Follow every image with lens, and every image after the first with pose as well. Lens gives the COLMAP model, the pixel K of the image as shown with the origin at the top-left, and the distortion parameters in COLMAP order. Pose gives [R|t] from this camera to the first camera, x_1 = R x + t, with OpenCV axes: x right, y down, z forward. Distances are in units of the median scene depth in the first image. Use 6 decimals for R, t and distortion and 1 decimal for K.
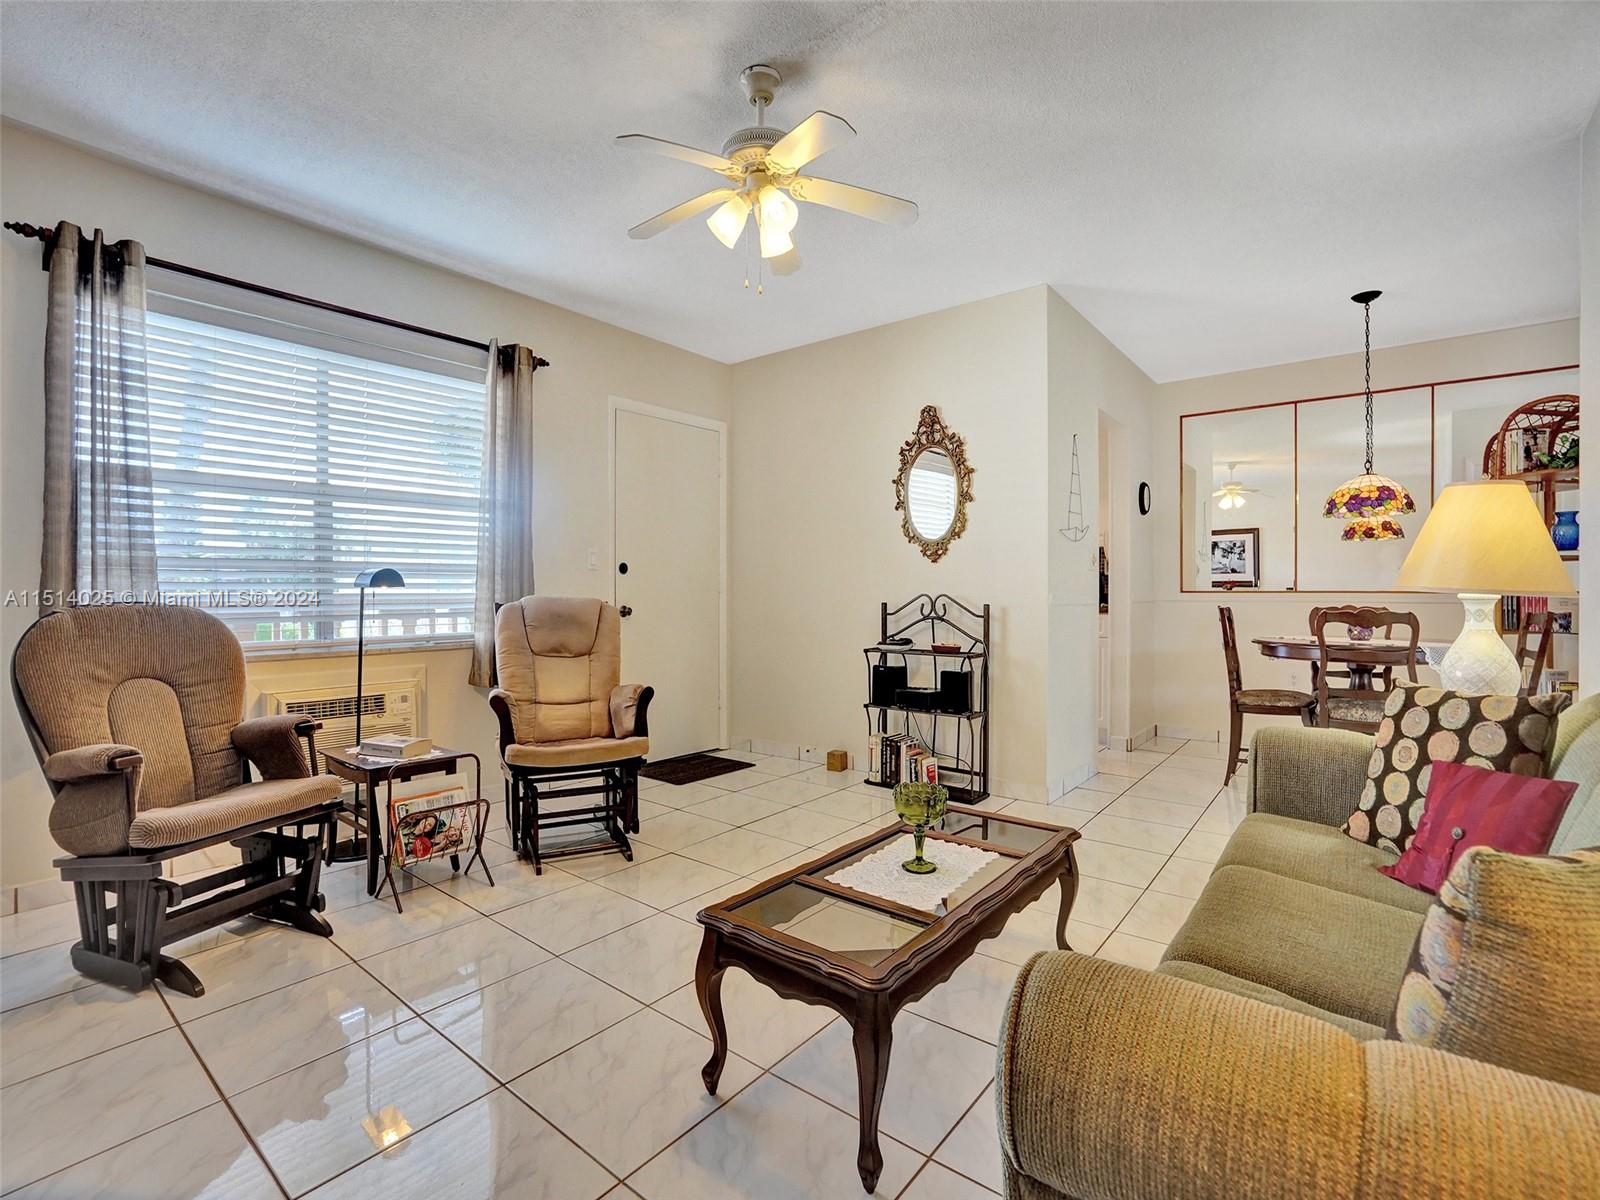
lens RADIAL K [[741.9, 0, 792.1], [0, 741.9, 596.9], [0, 0, 1]] dist [-0.053731, 0.018707]
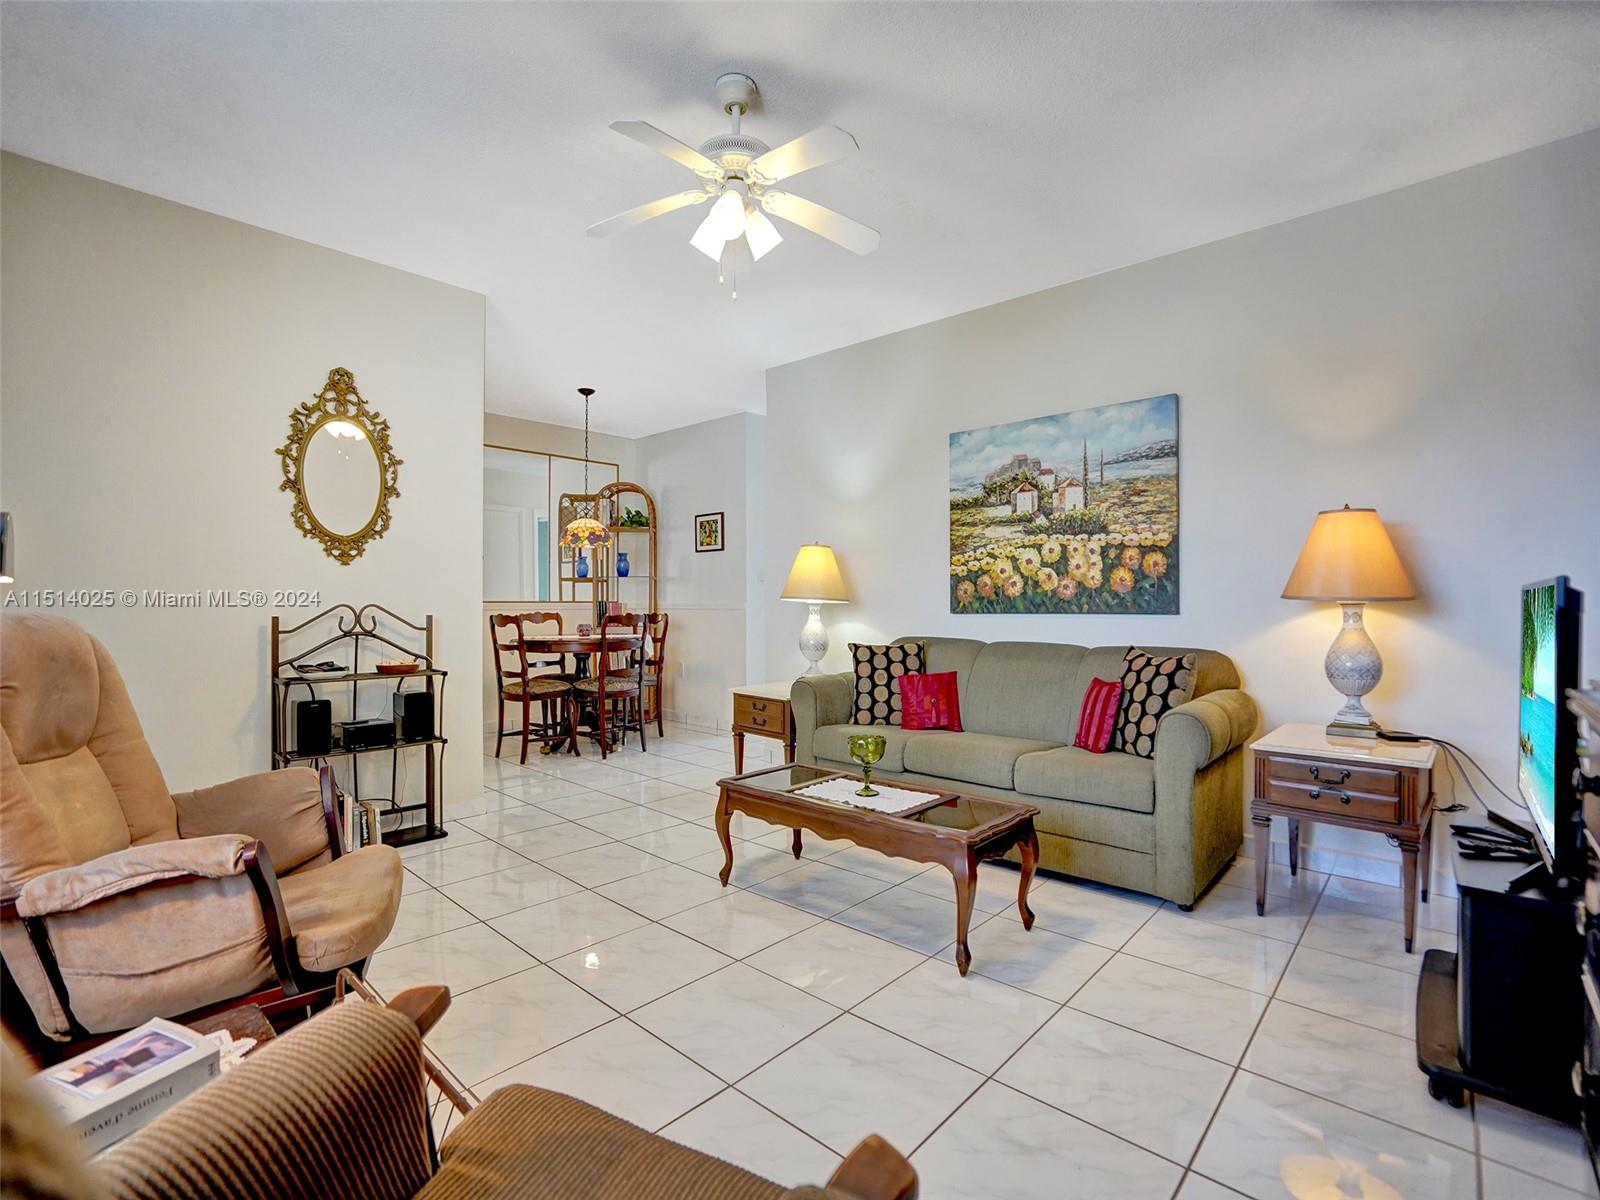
lens RADIAL K [[744.5, 0, 778.3], [0, 744.5, 600.5], [0, 0, 1]] dist [-0.050320, 0.018180]
pose [[0.084050, 0.000576, 0.996461, -0.567393], [0.009857, 0.999950, -0.001410, -0.002088], [-0.996413, 0.009941, 0.084040, 0.470790]]
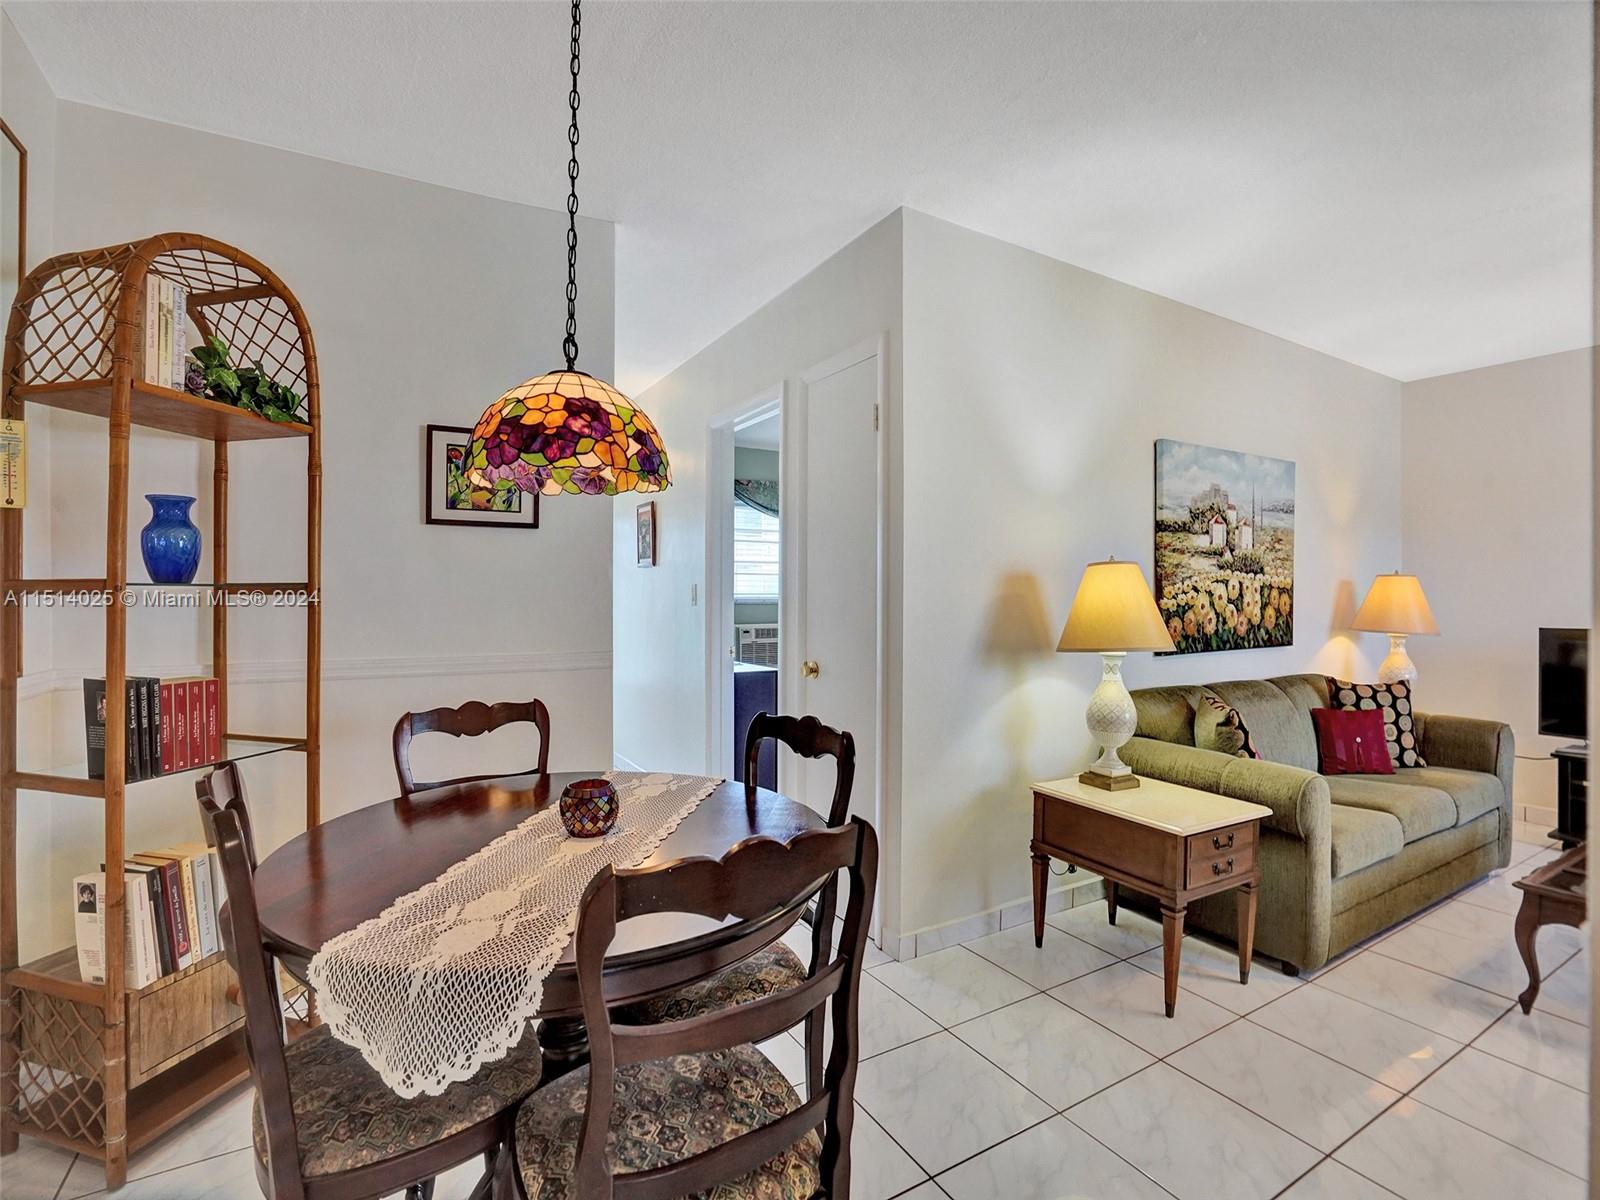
lens RADIAL K [[741.9, 0, 792.1], [0, 741.9, 596.9], [0, 0, 1]] dist [-0.053731, 0.018707]
pose [[-0.933242, -0.001447, 0.359246, 0.516496], [0.001005, 0.999977, 0.006638, -0.054460], [-0.359247, 0.006556, -0.933219, 1.215026]]
